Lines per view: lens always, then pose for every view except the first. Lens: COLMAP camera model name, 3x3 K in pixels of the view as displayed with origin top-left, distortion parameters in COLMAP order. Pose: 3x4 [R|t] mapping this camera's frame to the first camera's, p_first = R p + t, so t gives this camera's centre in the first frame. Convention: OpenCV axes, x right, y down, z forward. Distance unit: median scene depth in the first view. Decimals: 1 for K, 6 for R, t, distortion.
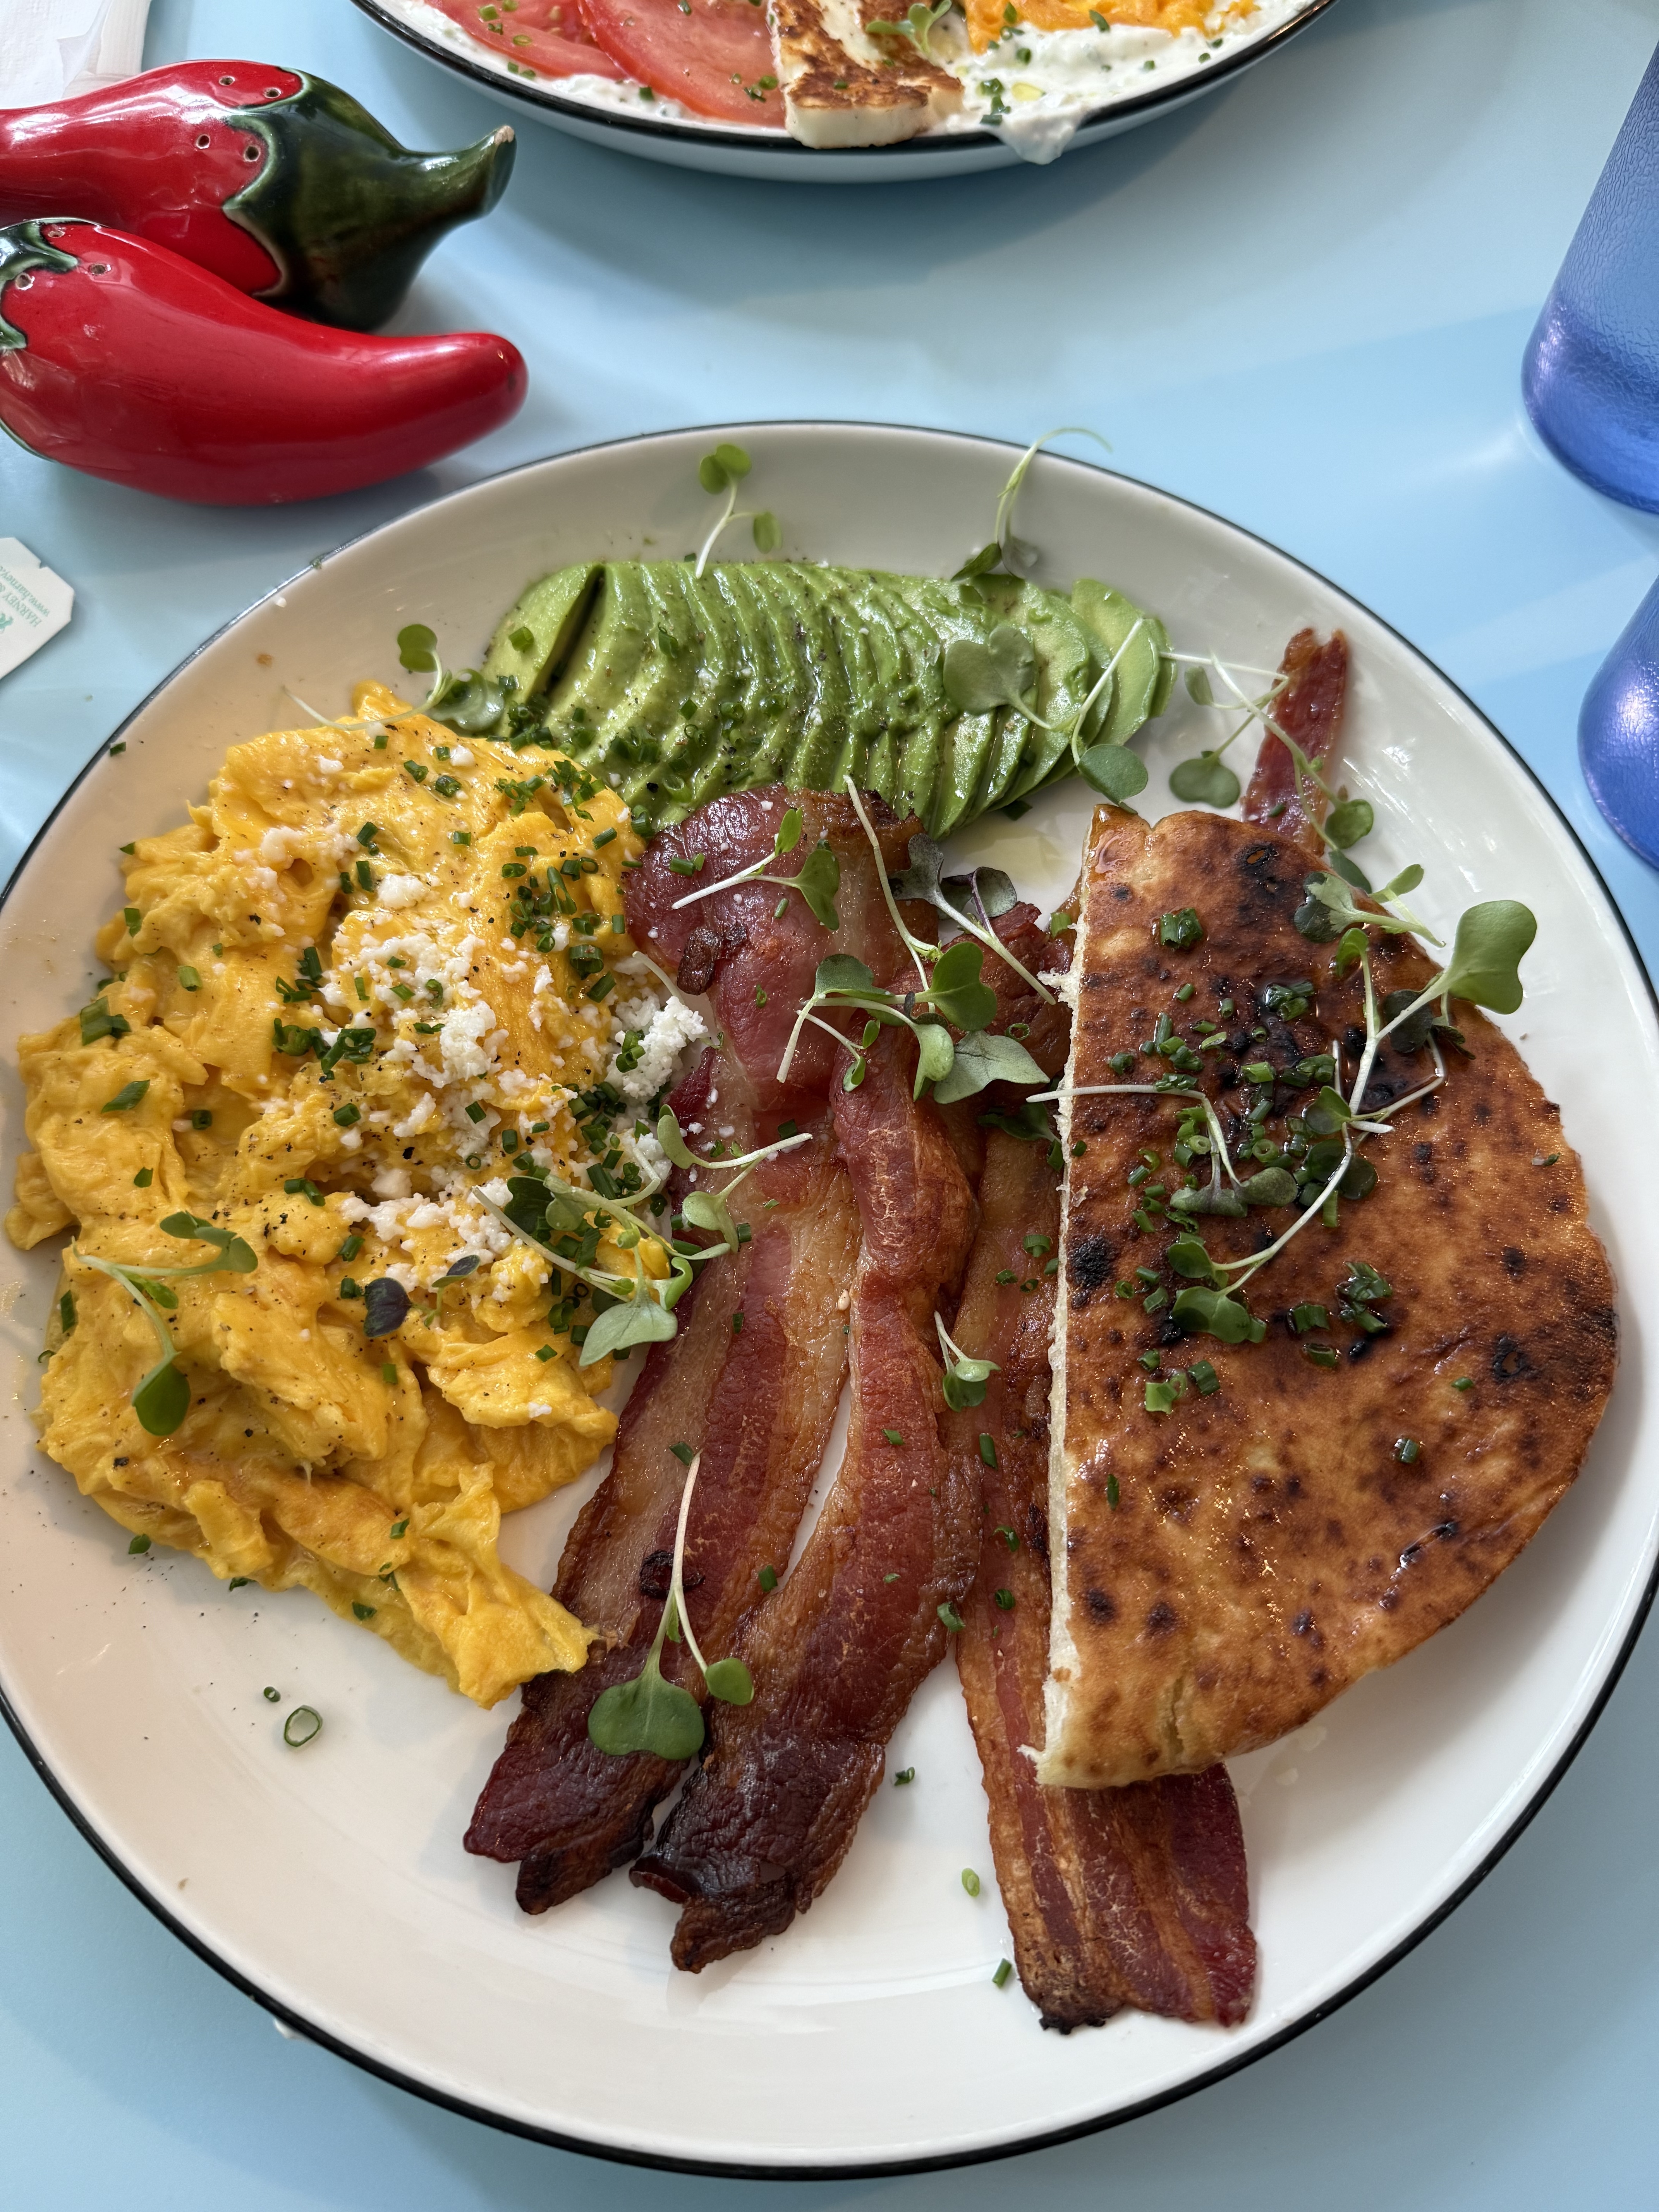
lens RADIAL K [[1541.4, 0, 847.0], [0, 1541.4, 1098.2], [0, 0, 1]] dist [0.142395, -0.231364]
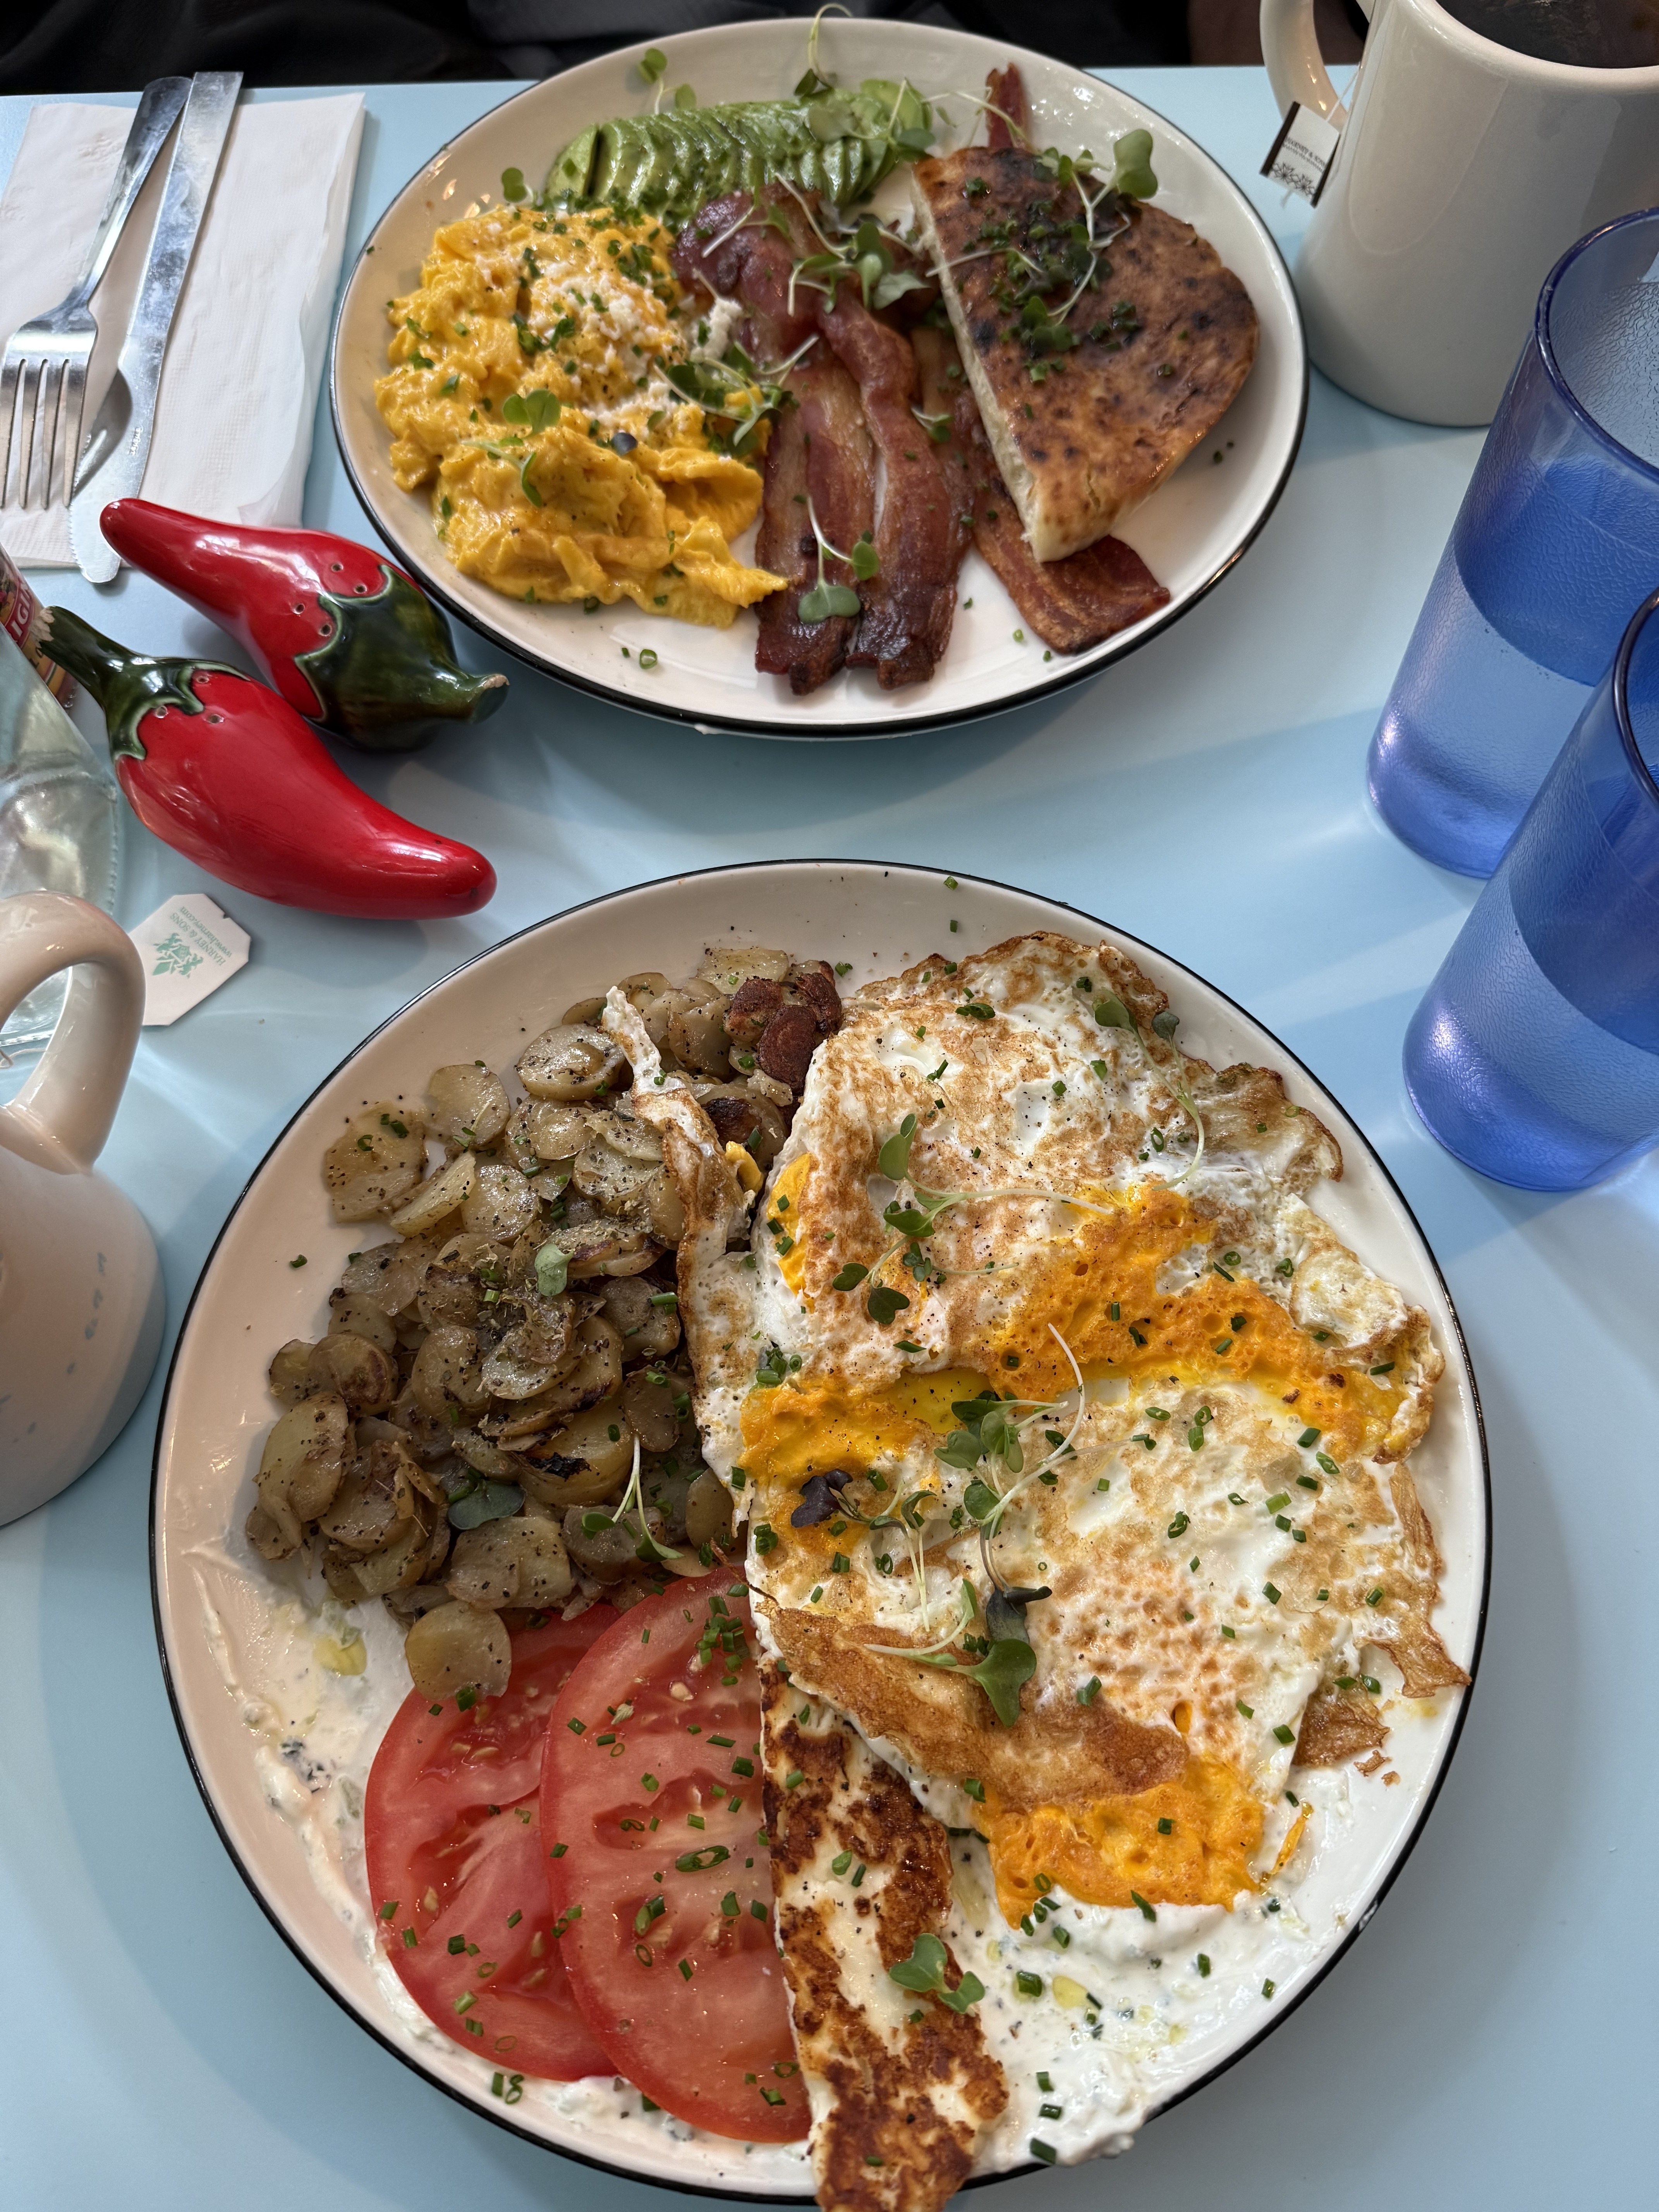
lens RADIAL K [[1541.4, 0, 847.0], [0, 1541.4, 1098.2], [0, 0, 1]] dist [0.142395, -0.231364]
pose [[0.953380, -0.277526, 0.118513, -0.460755], [0.287949, 0.954118, -0.082119, 1.046949], [-0.090286, 0.112417, 0.989551, -0.726800]]
